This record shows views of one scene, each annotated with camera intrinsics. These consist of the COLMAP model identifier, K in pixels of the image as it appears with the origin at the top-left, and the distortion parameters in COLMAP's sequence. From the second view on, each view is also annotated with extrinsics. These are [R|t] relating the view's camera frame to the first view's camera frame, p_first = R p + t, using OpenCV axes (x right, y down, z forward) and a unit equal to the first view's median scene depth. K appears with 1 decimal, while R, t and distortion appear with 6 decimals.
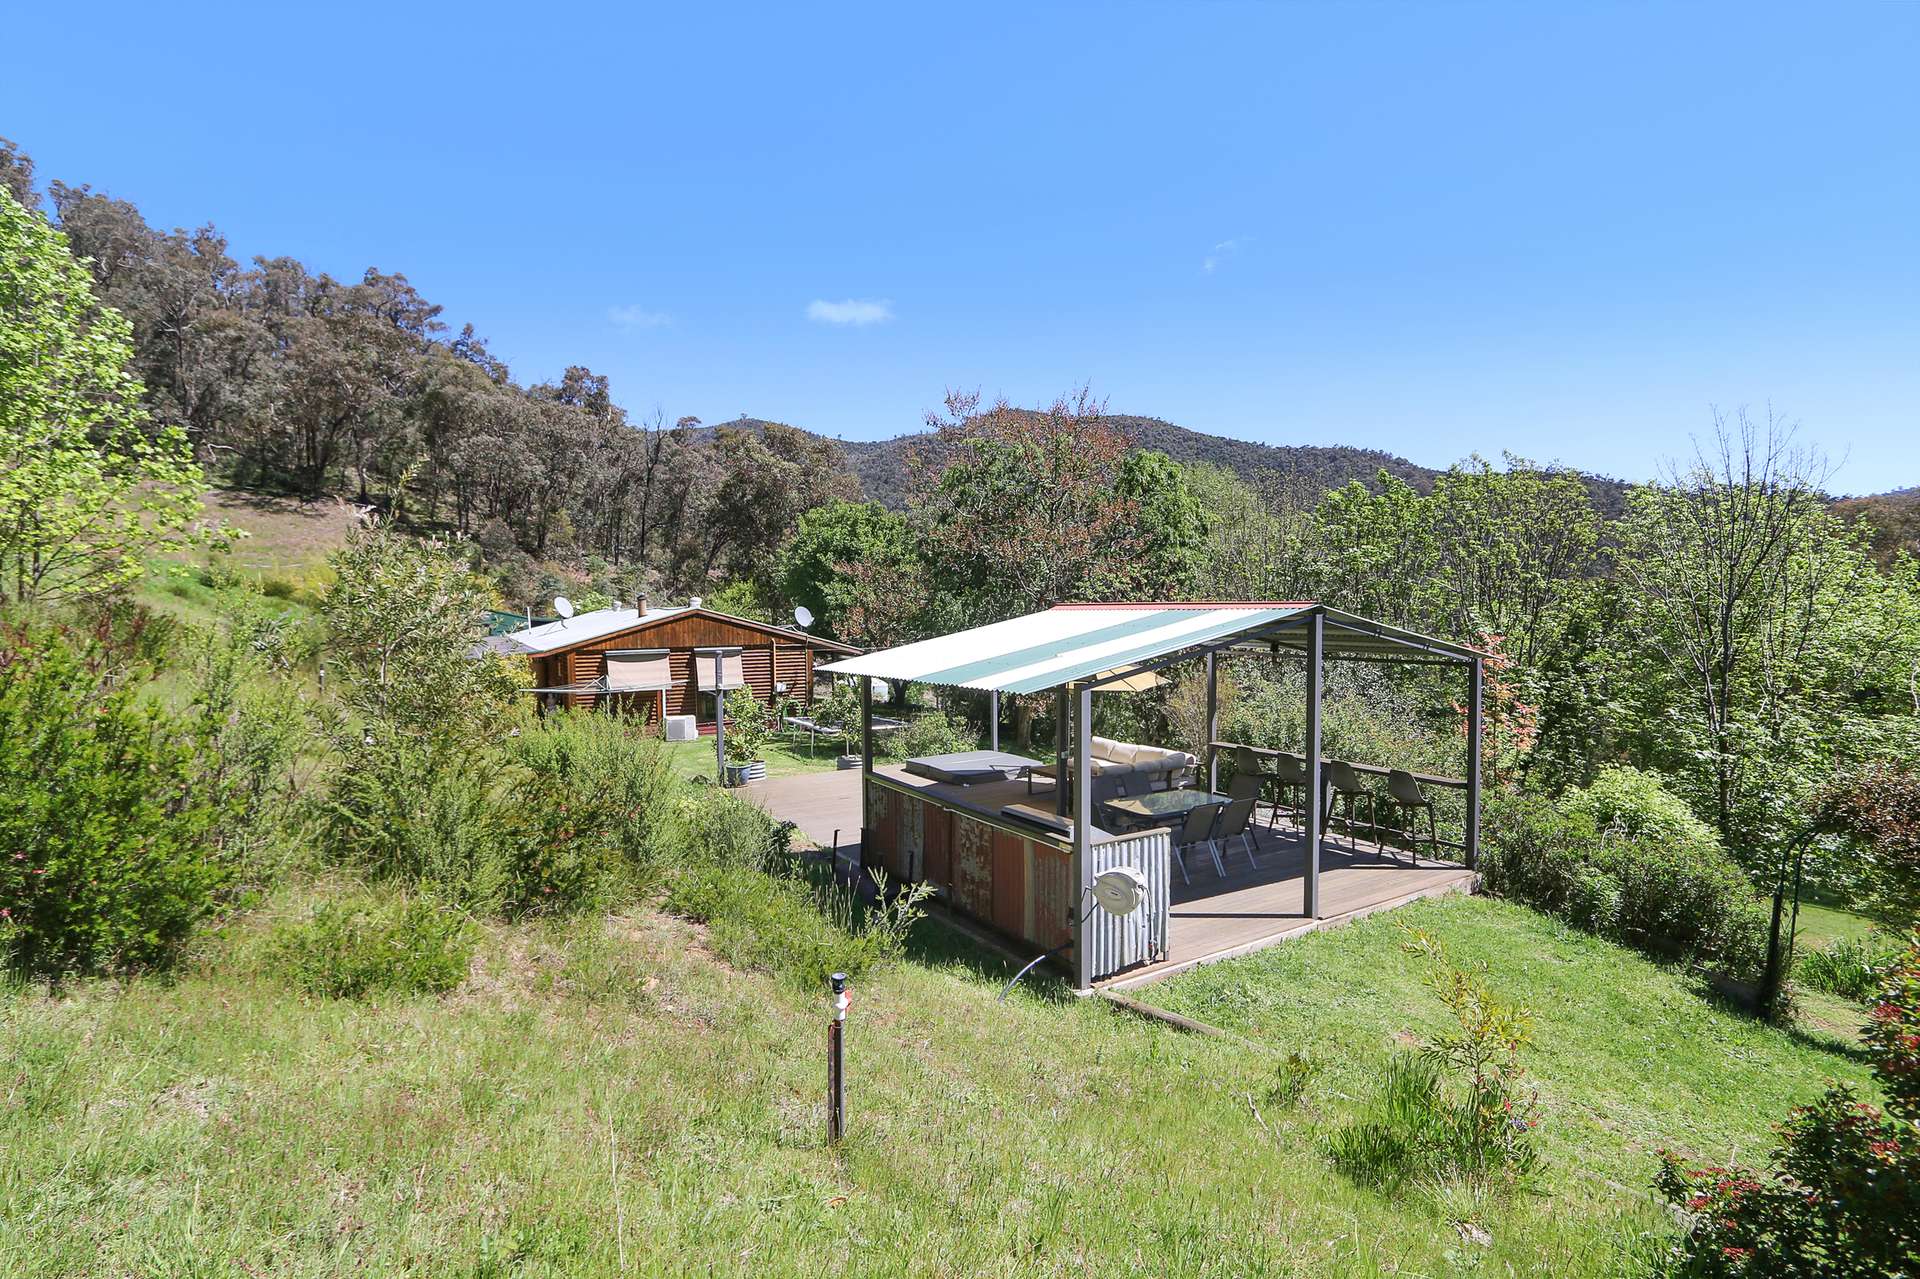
lens RADIAL K [[881.1, 0, 955.0], [0, 881.1, 618.0], [0, 0, 1]] dist [-0.001414, -0.000070]
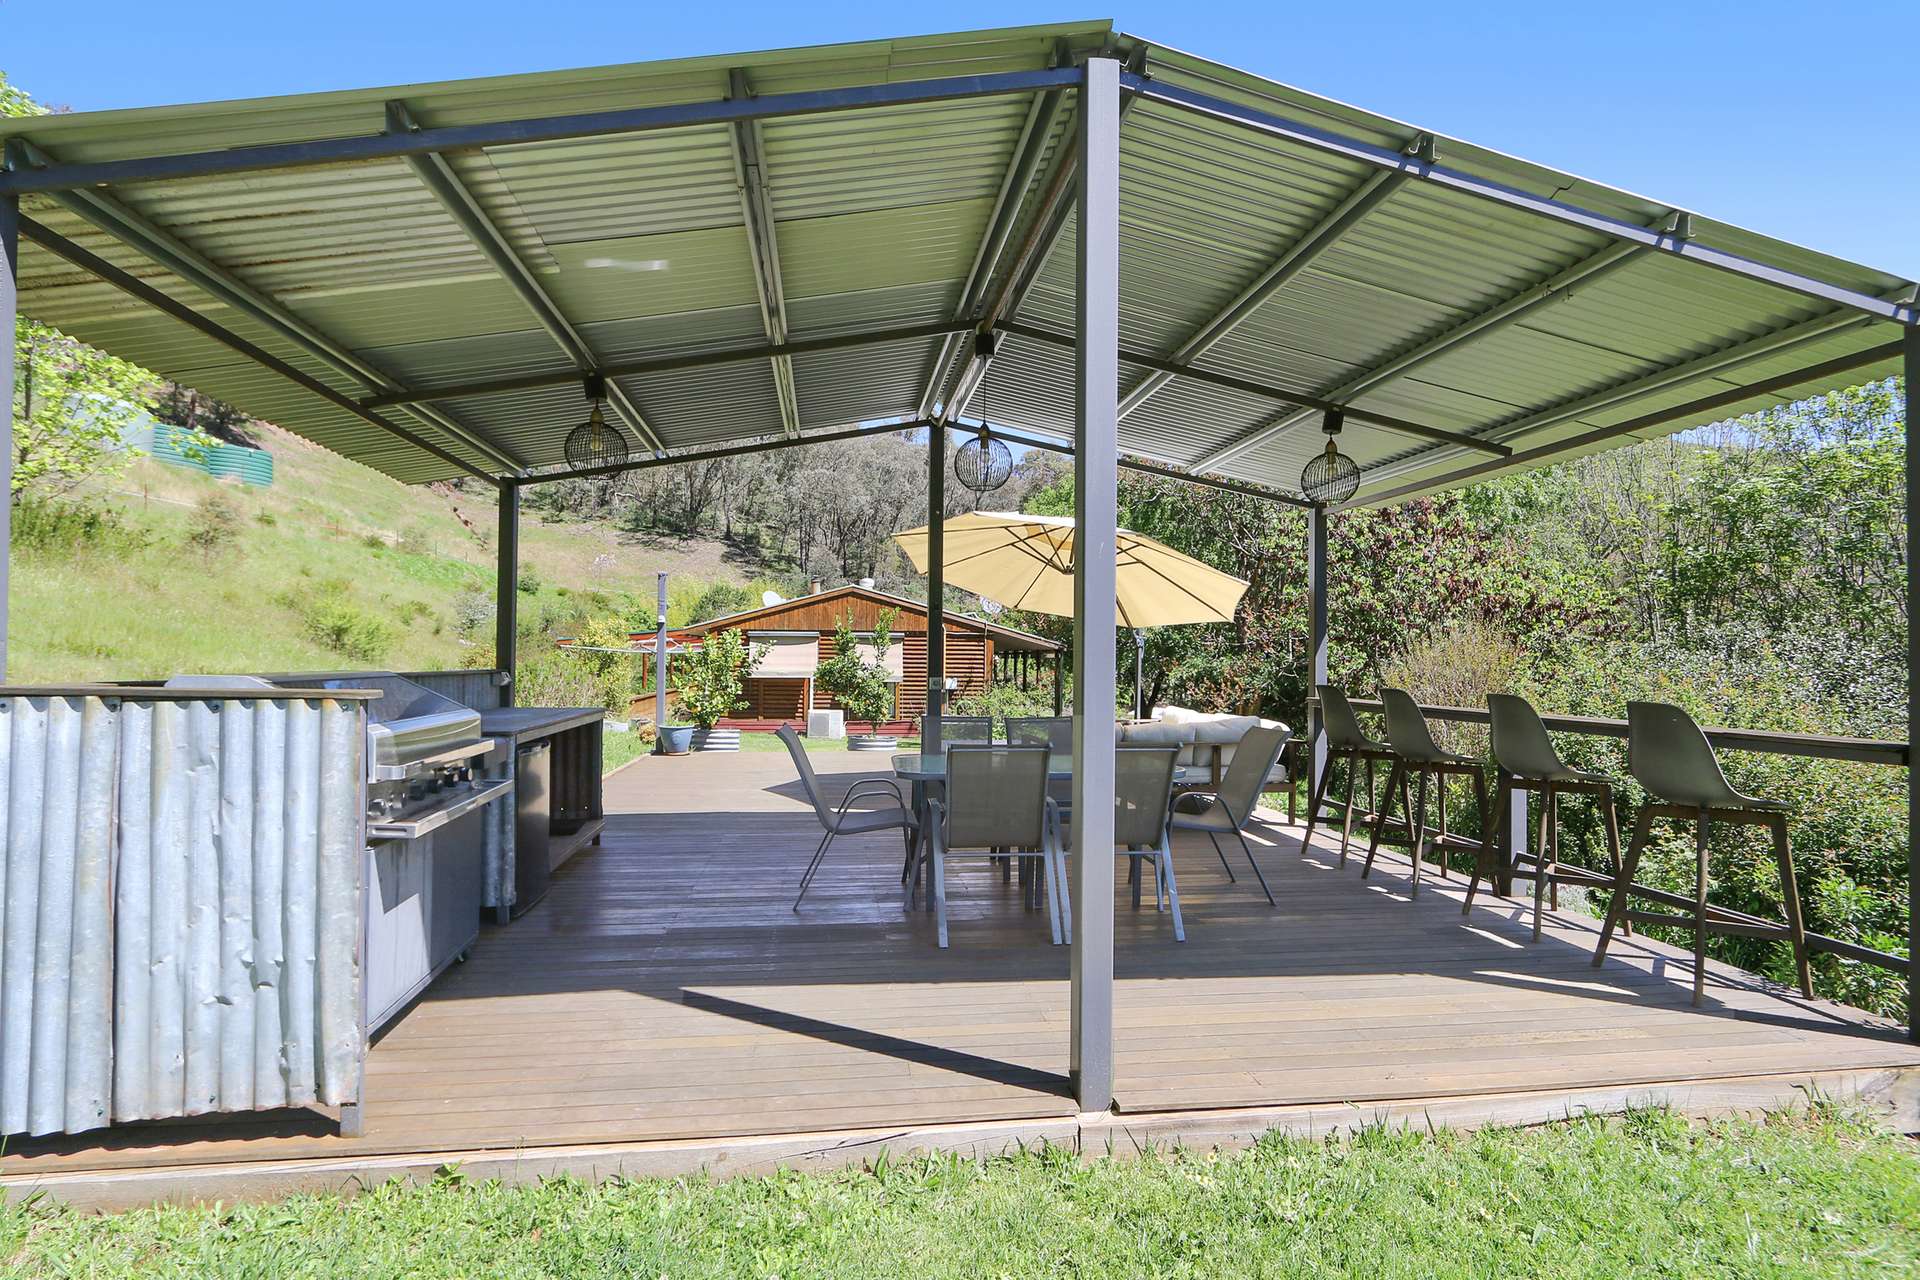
lens RADIAL K [[916.5, 0, 960.0], [0, 916.5, 640.0], [0, 0, 1]] dist [-0.001346, -0.000165]
pose [[0.912942, 0.006918, -0.408030, 0.167577], [-0.021833, 0.999252, -0.031909, 0.069057], [0.407505, 0.038040, 0.912411, 0.241378]]
